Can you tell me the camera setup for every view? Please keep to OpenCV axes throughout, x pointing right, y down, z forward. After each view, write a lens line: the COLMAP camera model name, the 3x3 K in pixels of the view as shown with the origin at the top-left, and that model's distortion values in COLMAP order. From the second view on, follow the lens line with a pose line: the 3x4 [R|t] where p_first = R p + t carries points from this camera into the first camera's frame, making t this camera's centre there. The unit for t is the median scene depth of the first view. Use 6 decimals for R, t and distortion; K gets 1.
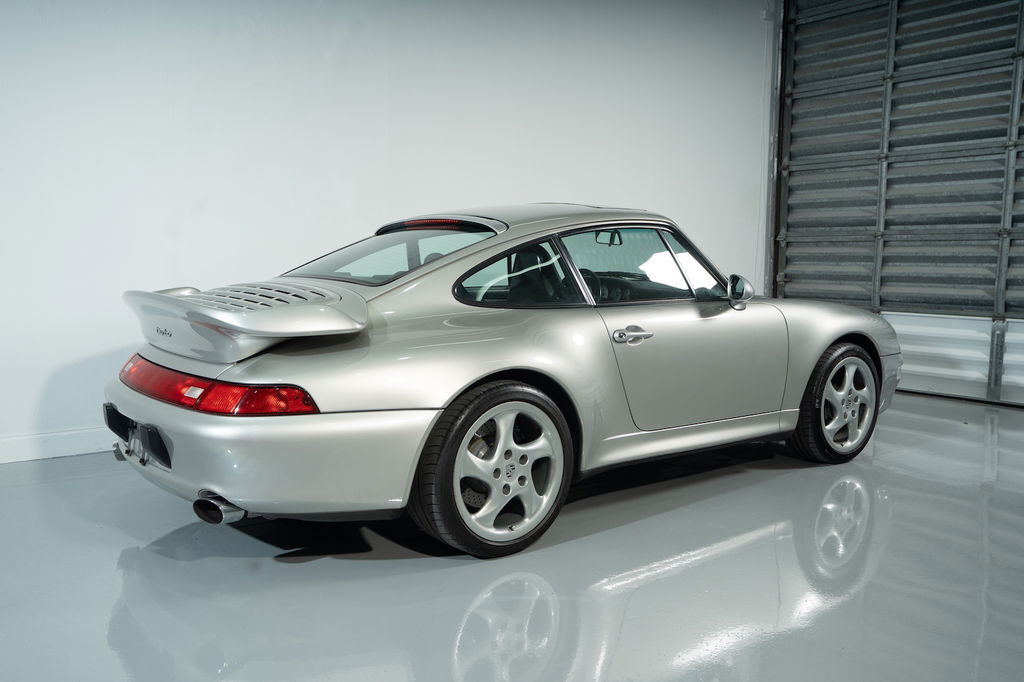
lens RADIAL K [[887.0, 0, 512.0], [0, 887.0, 341.0], [0, 0, 1]] dist [0.038672, 0.001760]
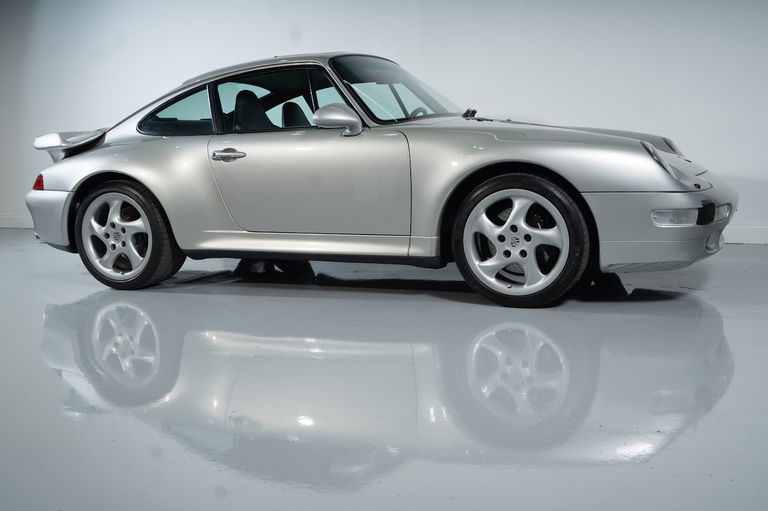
lens RADIAL K [[776.2, 0, 384.0], [0, 776.2, 255.5], [0, 0, 1]] dist [0.063093, -0.002893]
pose [[0.479554, 0.095075, -0.872347, 1.422826], [-0.055701, 0.995407, 0.077866, 0.043658], [0.875743, 0.011250, 0.482647, 0.728269]]
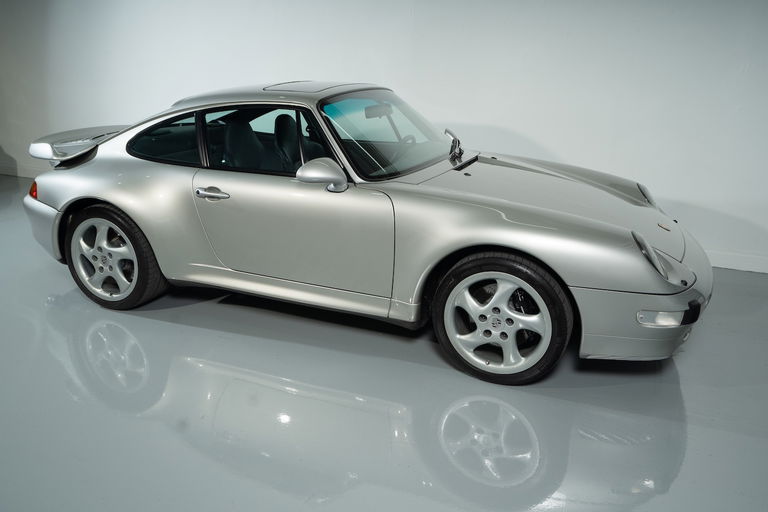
lens RADIAL K [[597.9, 0, 400.0], [0, 597.9, 243.6], [0, 0, 1]] dist [0.008805, 0.002778]
pose [[0.504689, 0.243118, -0.828361, 1.142636], [-0.112671, 0.969870, 0.216003, -0.174789], [0.855917, -0.015682, 0.516875, 0.879157]]
